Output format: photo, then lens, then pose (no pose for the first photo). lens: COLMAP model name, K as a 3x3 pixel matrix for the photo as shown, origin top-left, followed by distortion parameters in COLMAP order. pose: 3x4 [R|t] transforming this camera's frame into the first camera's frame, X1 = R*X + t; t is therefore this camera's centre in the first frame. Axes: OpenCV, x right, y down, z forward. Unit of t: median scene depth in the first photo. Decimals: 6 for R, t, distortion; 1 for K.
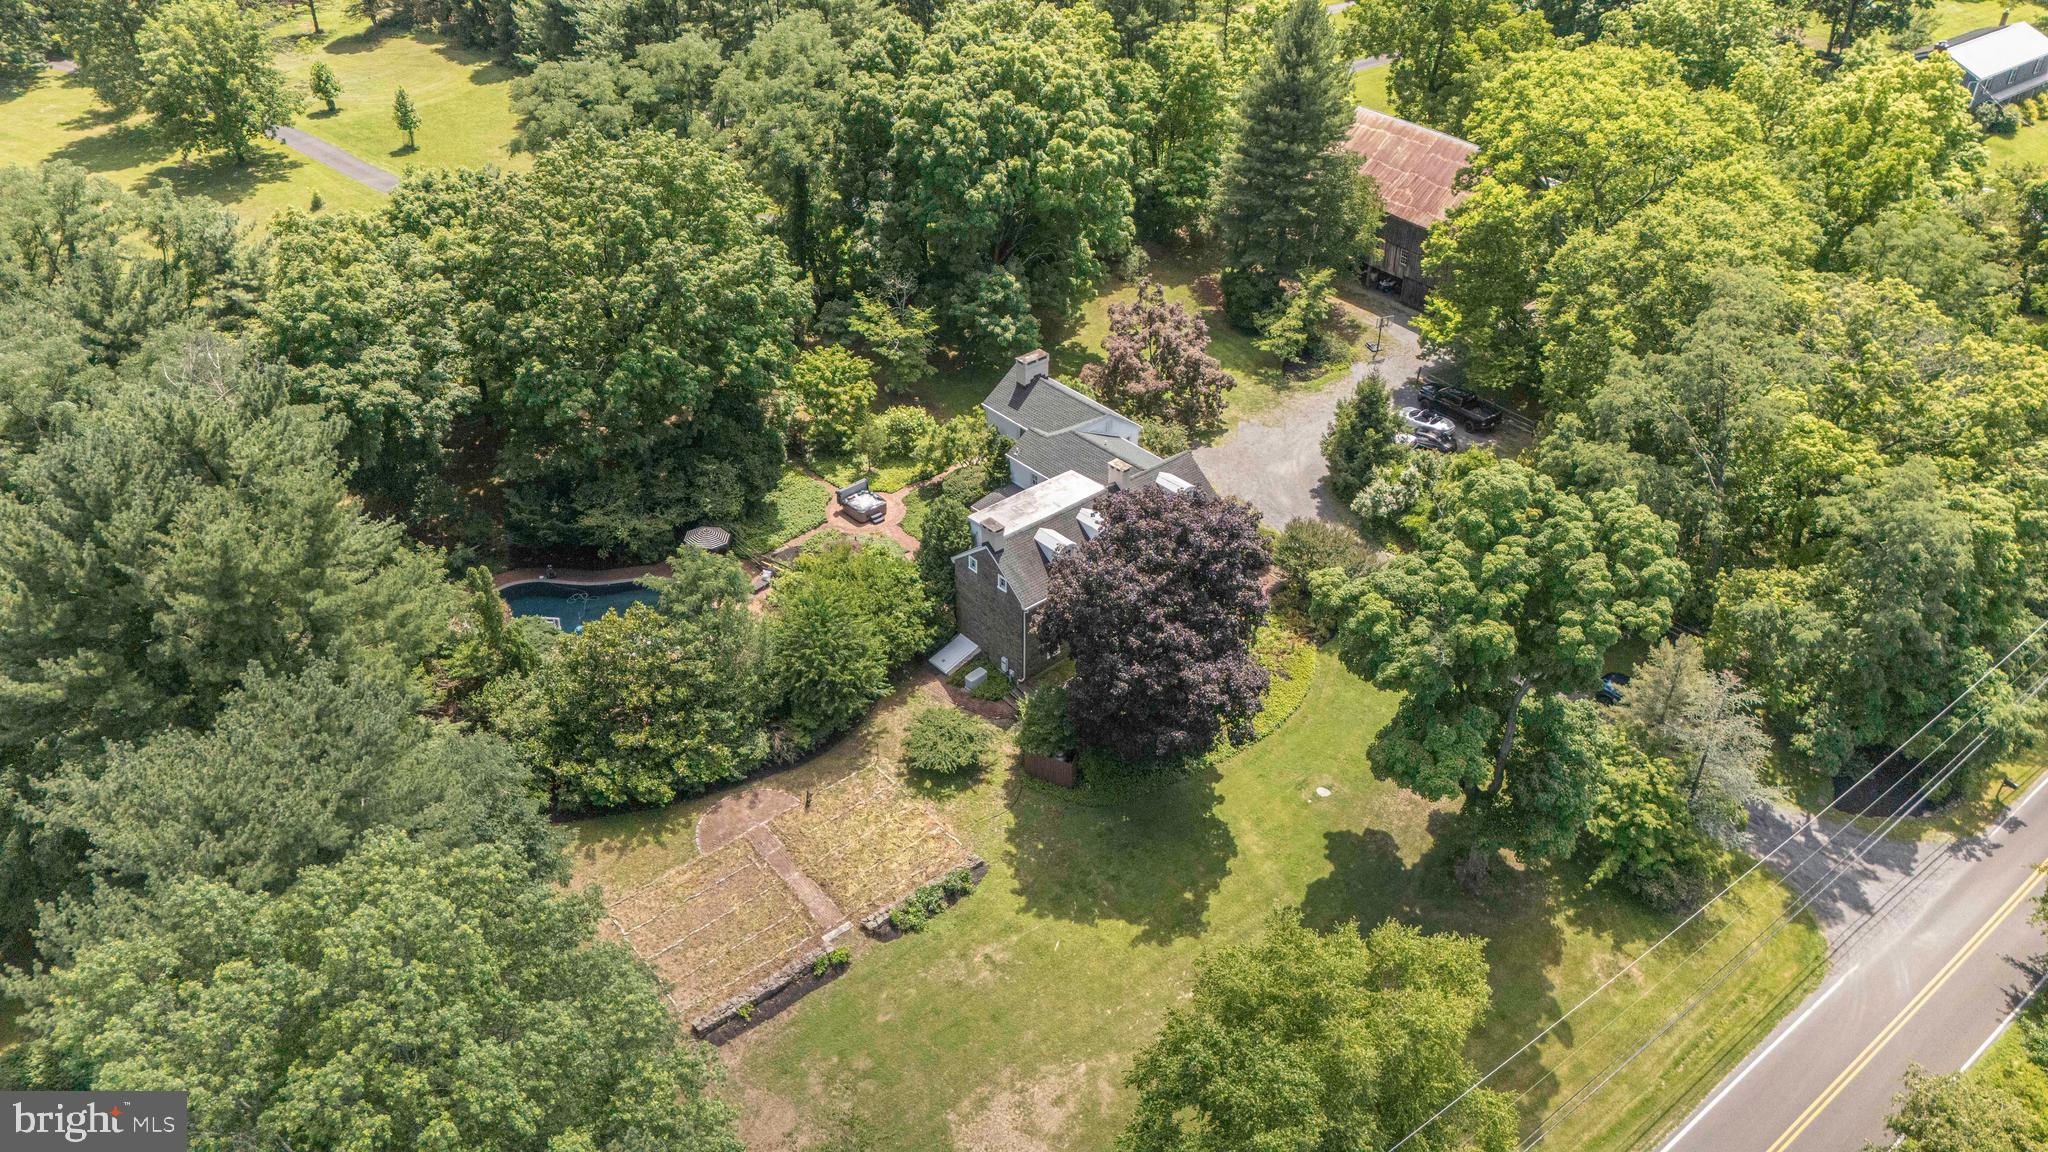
lens RADIAL K [[1491.0, 0, 1024.0], [0, 1491.0, 576.0], [0, 0, 1]] dist [0.088238, -0.116885]
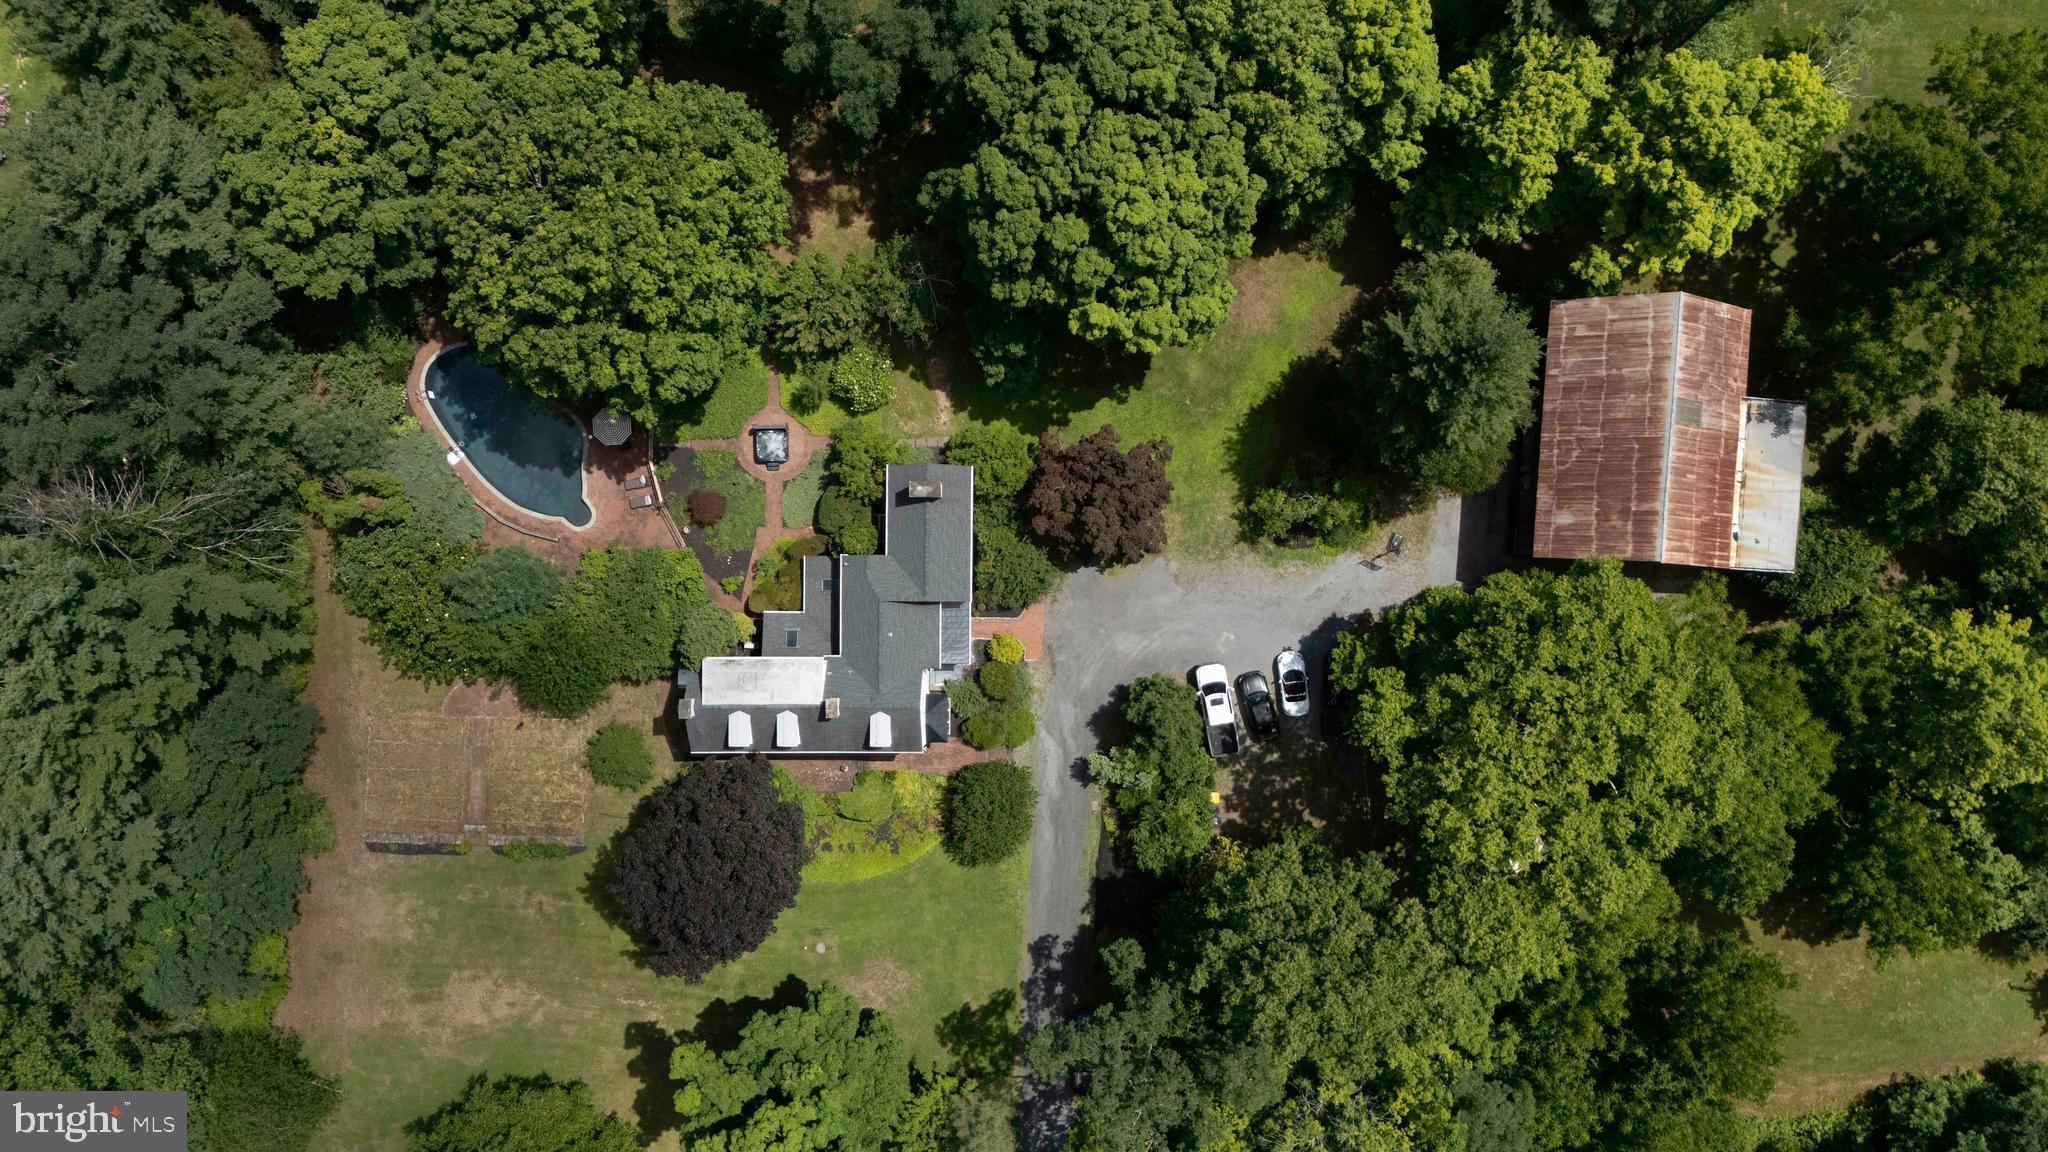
lens RADIAL K [[1440.2, 0, 1024.0], [0, 1440.2, 576.0], [0, 0, 1]] dist [0.067191, -0.123284]
pose [[0.753322, 0.657611, -0.007332, 0.114639], [-0.371086, 0.434247, 0.820808, -1.066267], [0.542956, -0.615612, 0.571158, 0.503721]]
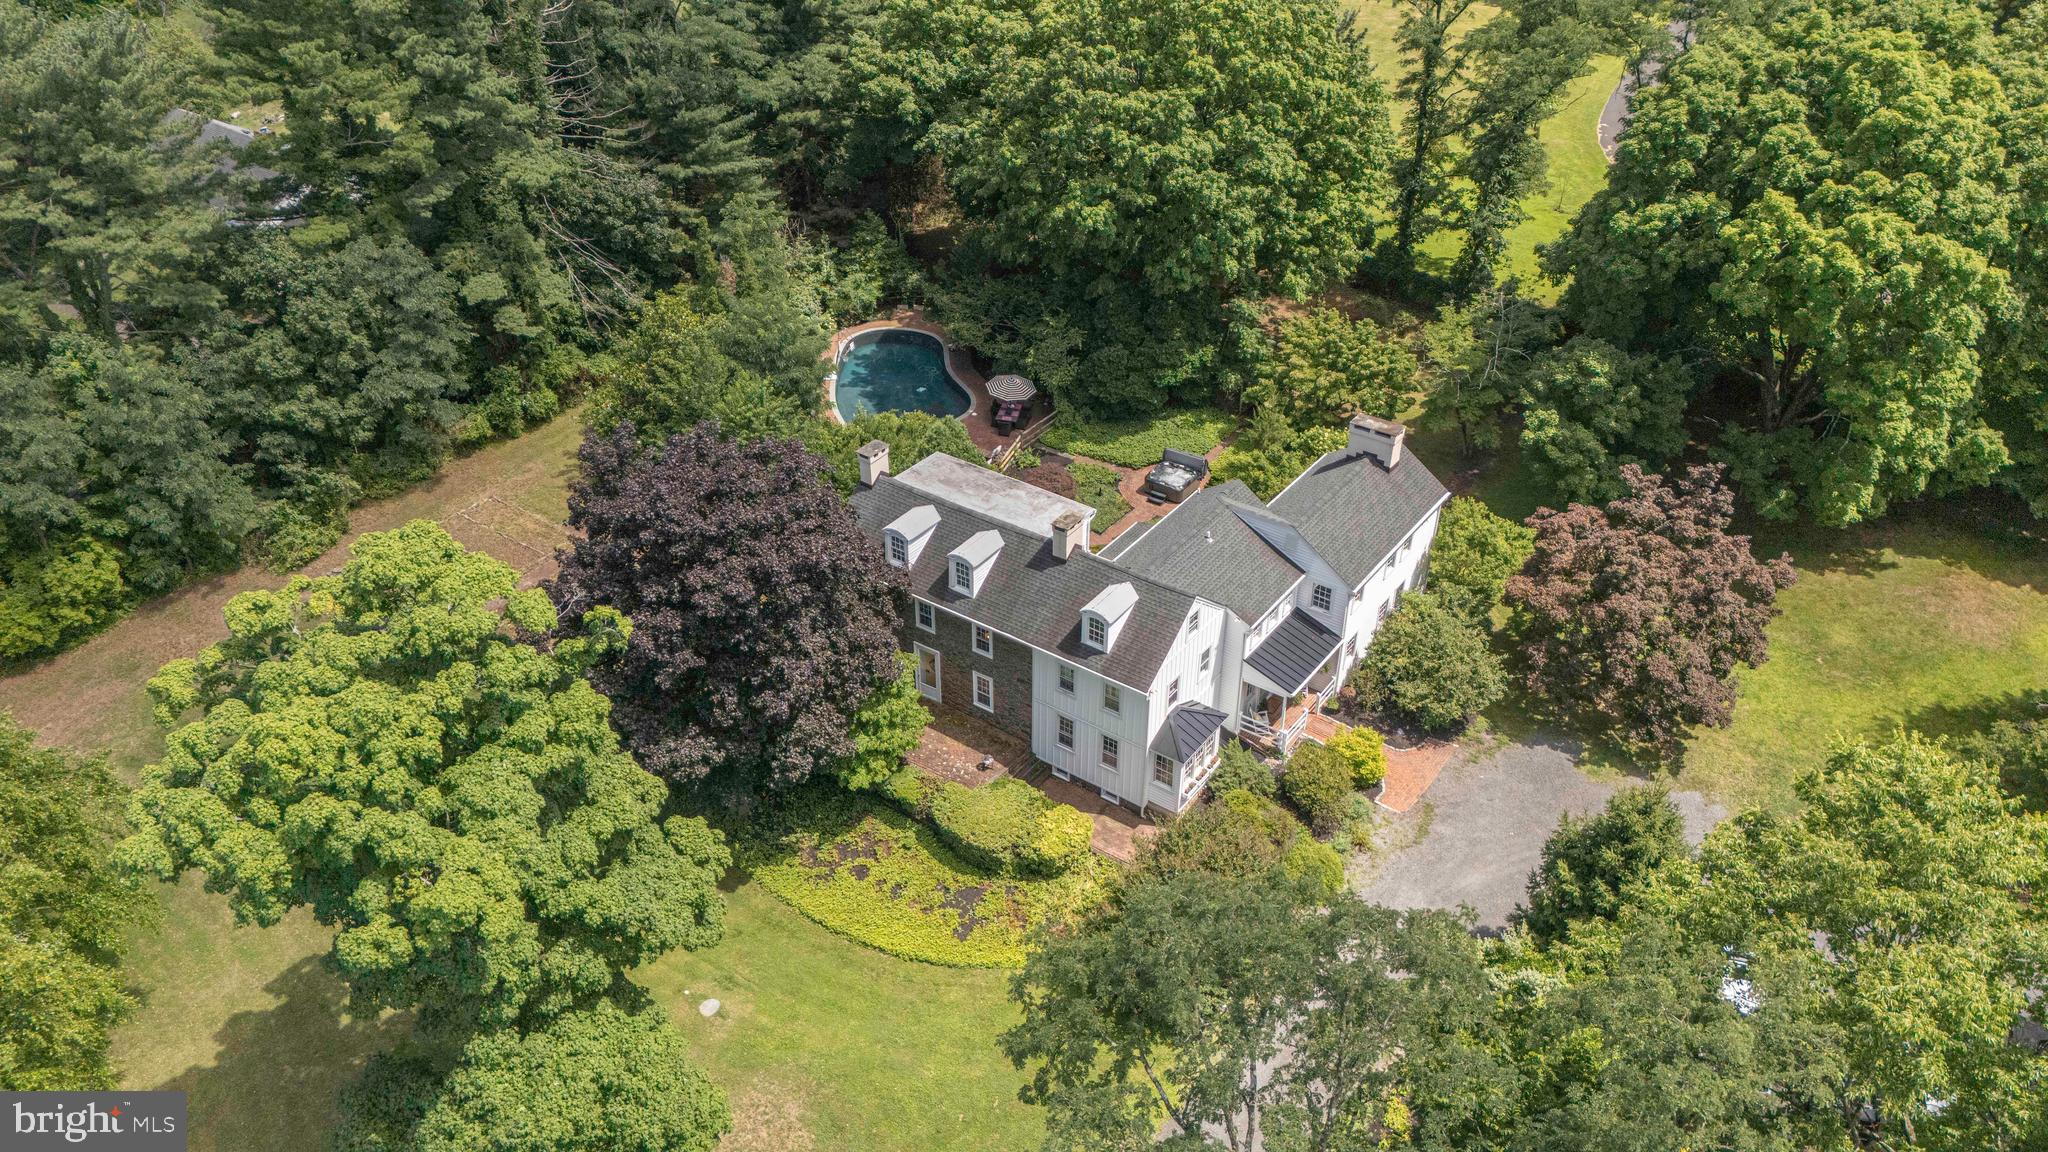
lens RADIAL K [[1515.2, 0, 1032.4], [0, 1515.2, 567.1], [0, 0, 1]] dist [0.070999, -0.079717]
pose [[0.241633, 0.543367, -0.803969, 0.601177], [-0.552879, 0.757977, 0.346116, -0.277373], [0.797458, 0.360864, 0.483568, 0.661978]]
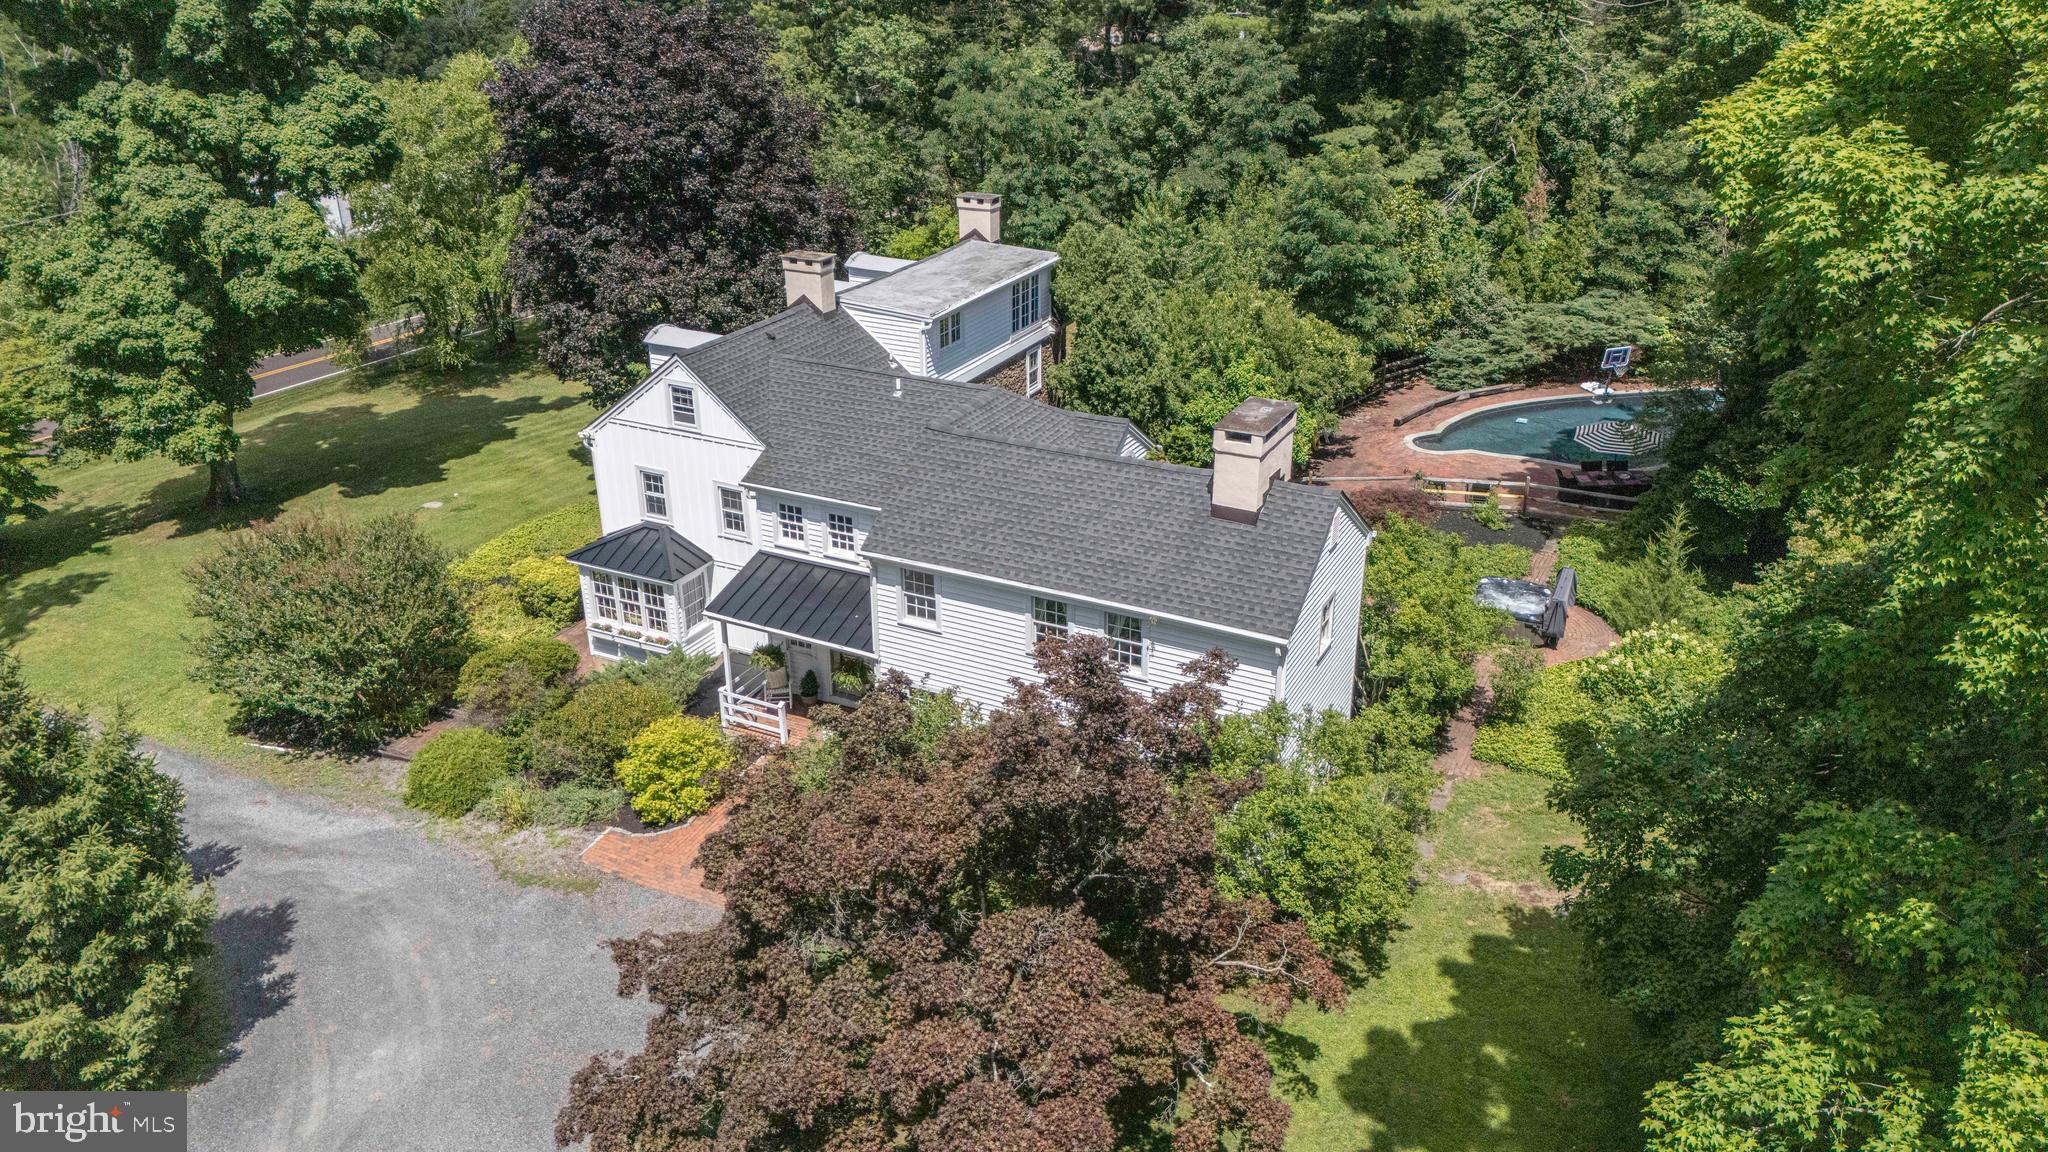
lens RADIAL K [[1515.2, 0, 1032.4], [0, 1515.2, 567.1], [0, 0, 1]] dist [0.070999, -0.079717]
pose [[-0.923278, 0.161021, -0.348754, 0.176536], [-0.213411, 0.539878, 0.814240, -0.413102], [0.319395, 0.826198, -0.464094, 1.300516]]
